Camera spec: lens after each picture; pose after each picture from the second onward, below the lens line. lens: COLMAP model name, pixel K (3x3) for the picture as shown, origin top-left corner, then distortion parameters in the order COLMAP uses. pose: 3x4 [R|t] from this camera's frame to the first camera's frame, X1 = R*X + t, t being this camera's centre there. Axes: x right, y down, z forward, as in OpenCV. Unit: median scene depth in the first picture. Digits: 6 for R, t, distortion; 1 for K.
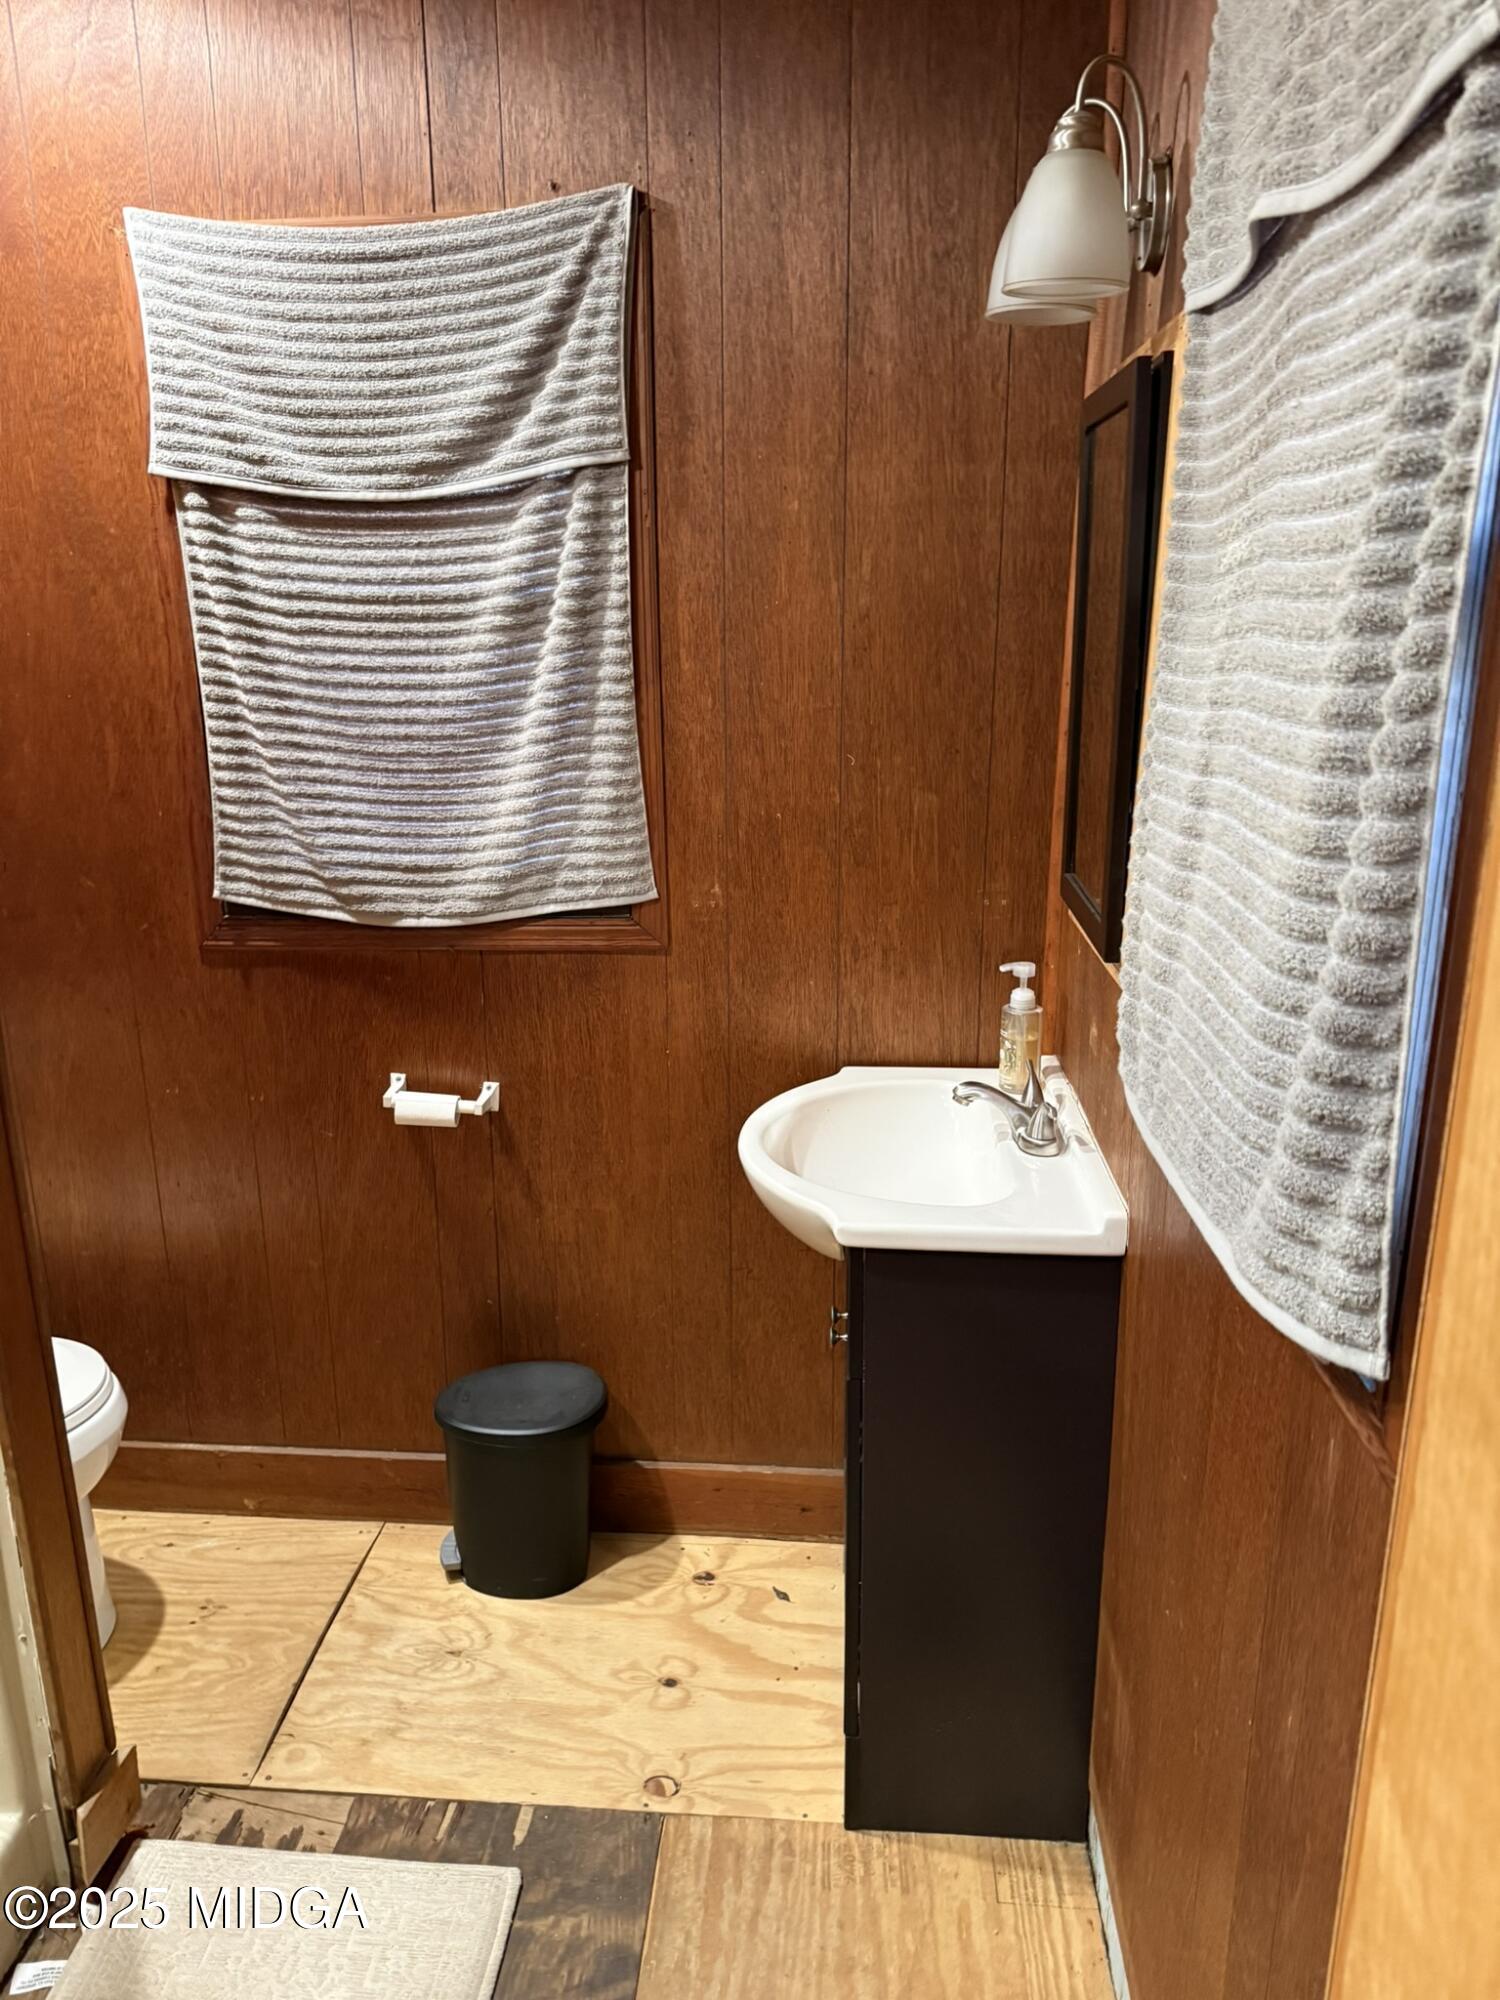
lens RADIAL K [[1407.3, 0, 756.3], [0, 1407.3, 998.3], [0, 0, 1]] dist [0.029134, -0.026712]
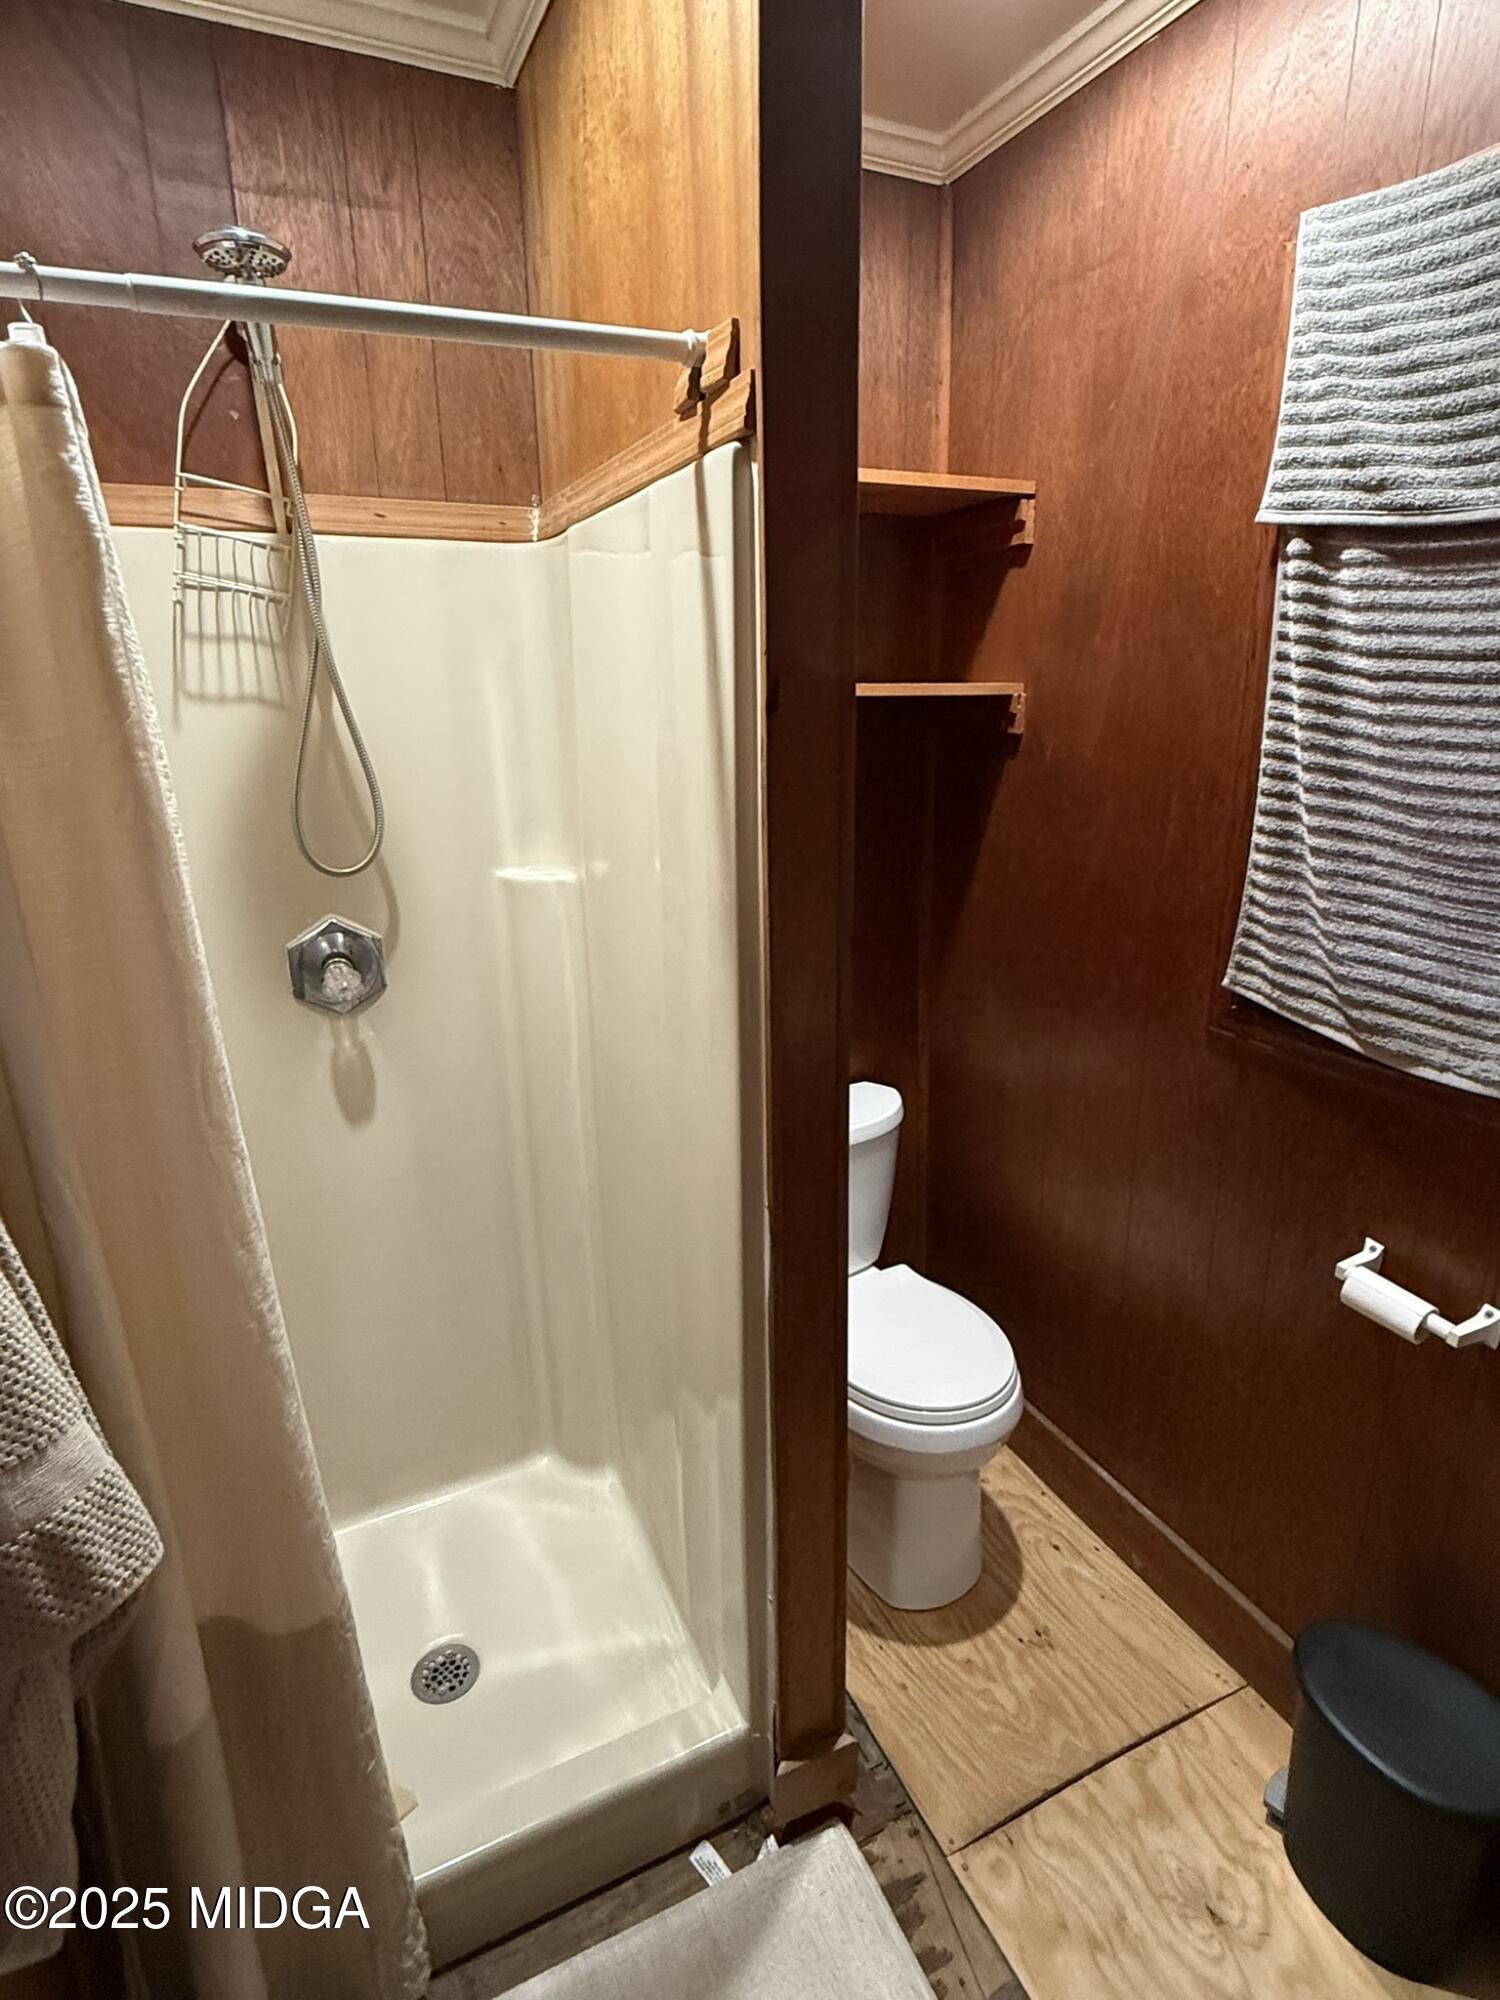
lens RADIAL K [[1039.8, 0, 757.0], [0, 1039.8, 1002.2], [0, 0, 1]] dist [0.010795, -0.003545]
pose [[0.501943, 0.242063, -0.830337, 0.038230], [-0.227928, 0.963121, 0.142990, -0.092623], [0.834327, 0.117485, 0.538605, 0.388660]]
